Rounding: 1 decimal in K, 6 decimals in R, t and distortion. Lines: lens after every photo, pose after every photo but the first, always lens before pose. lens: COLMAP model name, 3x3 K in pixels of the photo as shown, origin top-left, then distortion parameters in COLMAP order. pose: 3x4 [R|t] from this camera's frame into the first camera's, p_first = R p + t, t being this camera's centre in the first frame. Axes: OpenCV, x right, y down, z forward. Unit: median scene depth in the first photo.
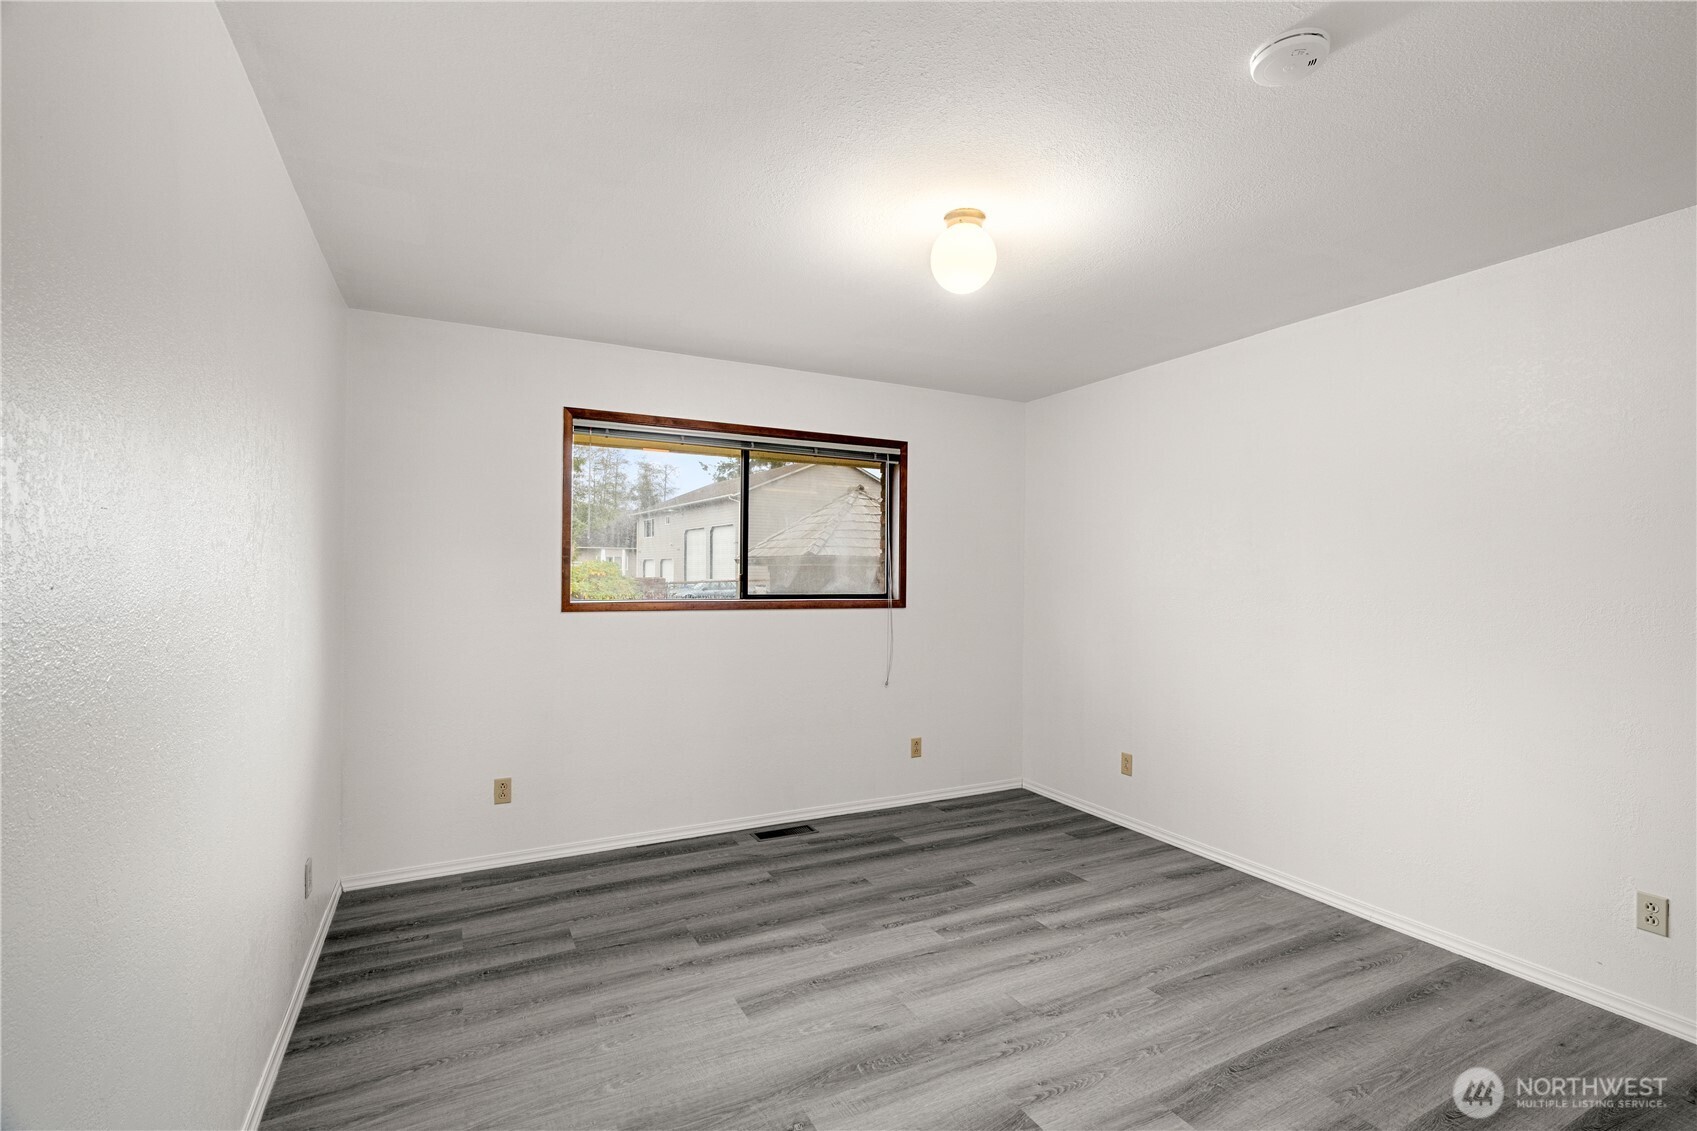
lens RADIAL K [[780.3, 0, 865.1], [0, 780.3, 581.6], [0, 0, 1]] dist [-0.002046, 0.000682]
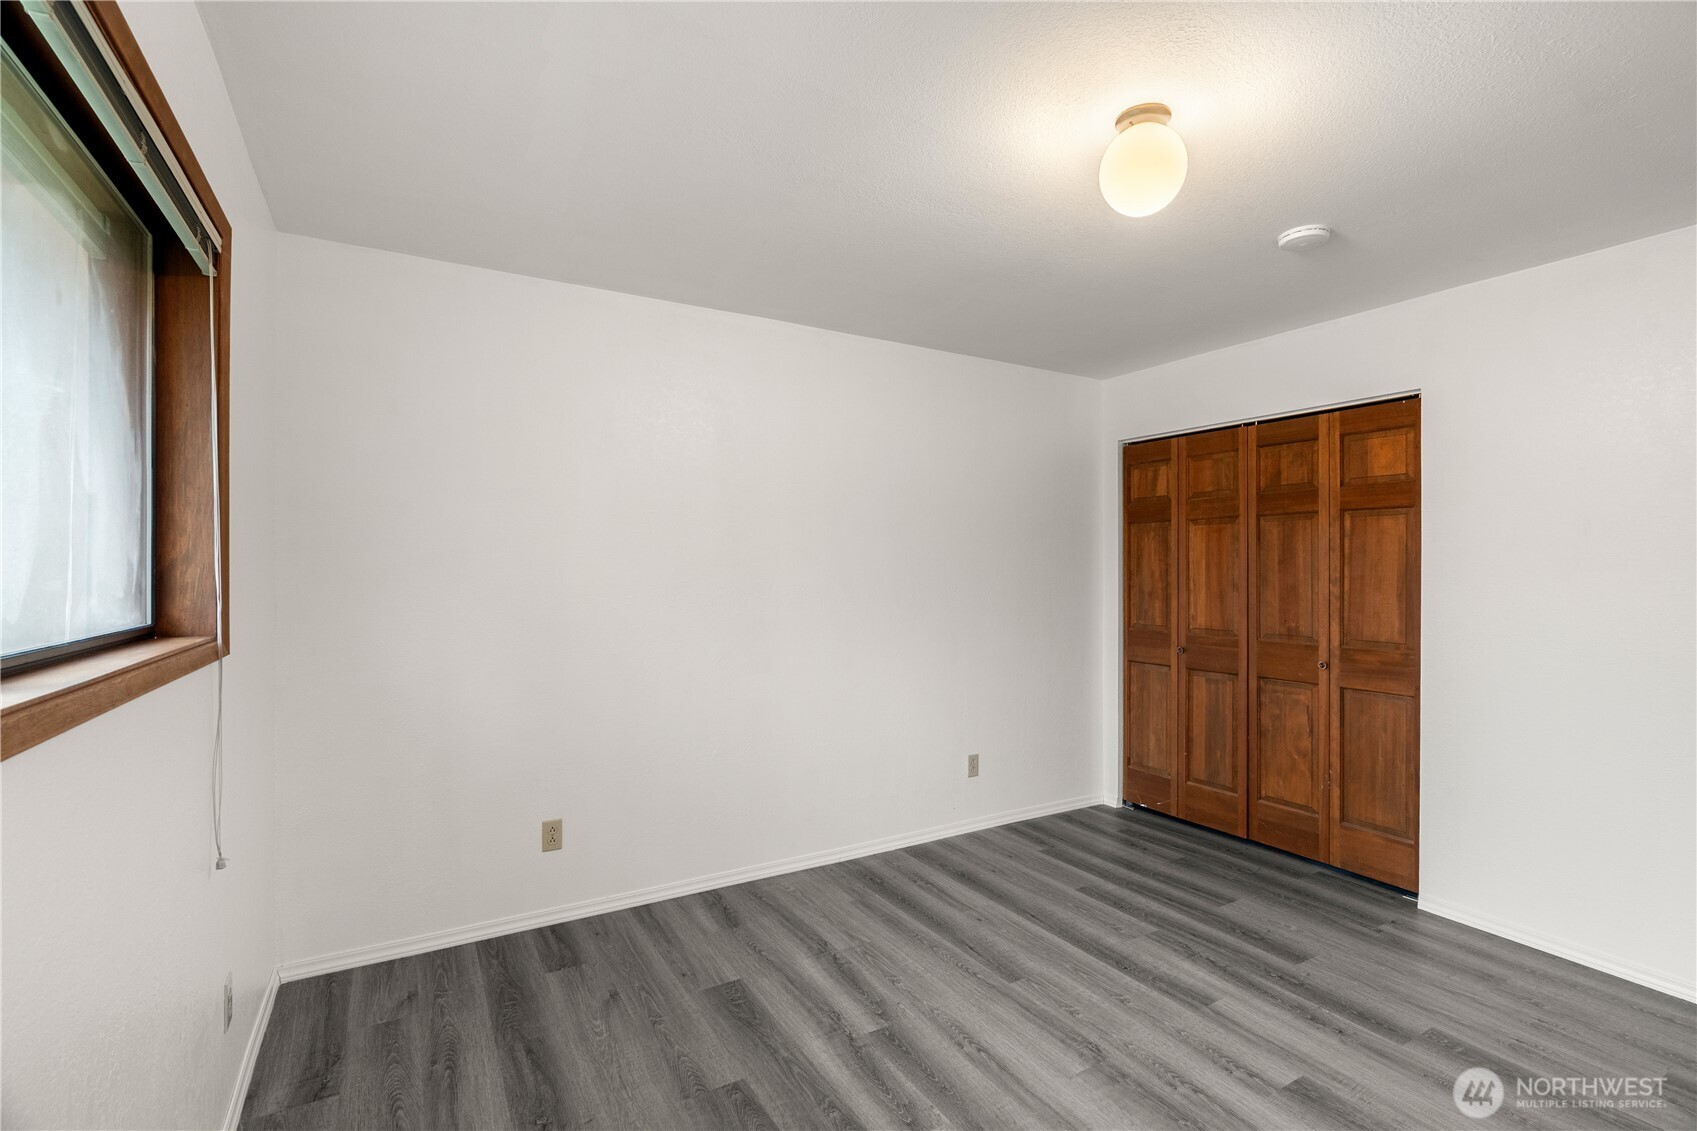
lens RADIAL K [[763.1, 0, 848.2], [0, 763.1, 571.7], [0, 0, 1]] dist [-0.006146, 0.000734]
pose [[-0.038720, -0.013313, 0.999161, -0.501028], [0.008432, 0.999871, 0.013649, -0.019008], [-0.999215, 0.008954, -0.038602, 1.034821]]
